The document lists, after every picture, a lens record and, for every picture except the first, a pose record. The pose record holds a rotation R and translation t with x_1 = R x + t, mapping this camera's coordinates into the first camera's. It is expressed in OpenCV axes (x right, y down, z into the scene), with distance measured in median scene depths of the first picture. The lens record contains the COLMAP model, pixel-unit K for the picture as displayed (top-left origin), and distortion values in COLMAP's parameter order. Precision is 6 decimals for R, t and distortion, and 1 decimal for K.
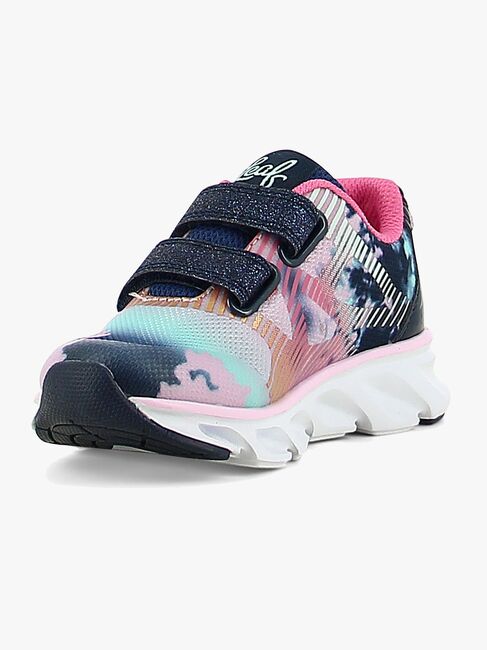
lens RADIAL K [[2921.8, 0, 243.6], [0, 2921.8, 325.1], [0, 0, 1]] dist [-1.431852, 0.000000]
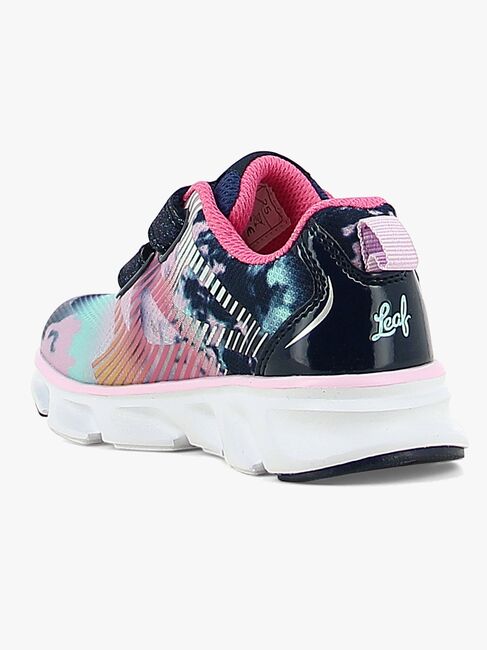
lens RADIAL K [[2921.8, 0, 243.3], [0, 2921.8, 326.8], [0, 0, 1]] dist [-1.431852, 0.000000]
pose [[-0.307742, 0.125986, -0.943092, 0.937857], [-0.094985, 0.982175, 0.162202, -0.160851], [0.946717, 0.139496, -0.290290, 1.301231]]
